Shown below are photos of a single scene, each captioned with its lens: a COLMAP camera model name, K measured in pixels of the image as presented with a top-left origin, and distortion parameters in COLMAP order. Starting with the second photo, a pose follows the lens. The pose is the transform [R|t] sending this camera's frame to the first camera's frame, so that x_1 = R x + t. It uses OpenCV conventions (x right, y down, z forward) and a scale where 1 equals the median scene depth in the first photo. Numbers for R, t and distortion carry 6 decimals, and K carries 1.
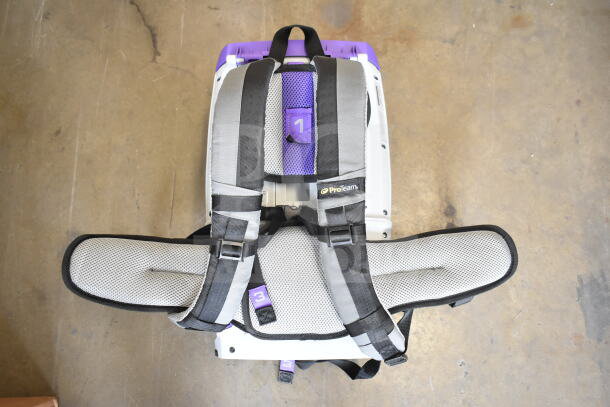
lens RADIAL K [[488.4, 0, 305.0], [0, 488.4, 203.5], [0, 0, 1]] dist [-0.012767, 0.000100]
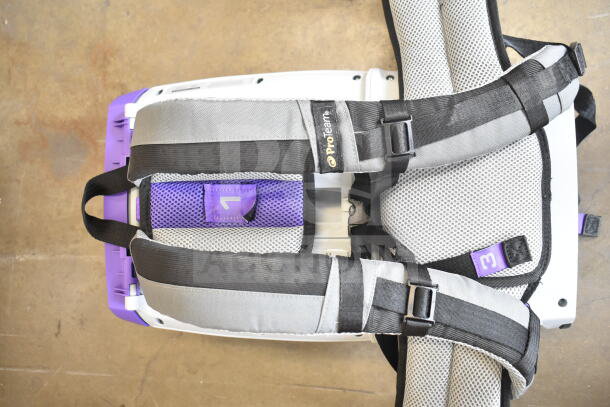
lens RADIAL K [[608.8, 0, 305.0], [0, 608.8, 203.5], [0, 0, 1]] dist [-0.010245, -0.031941]
pose [[0.001963, -0.999831, 0.018291, -0.028213], [0.999979, 0.001849, -0.006217, -0.049784], [0.006183, 0.018303, 0.999813, 0.155107]]
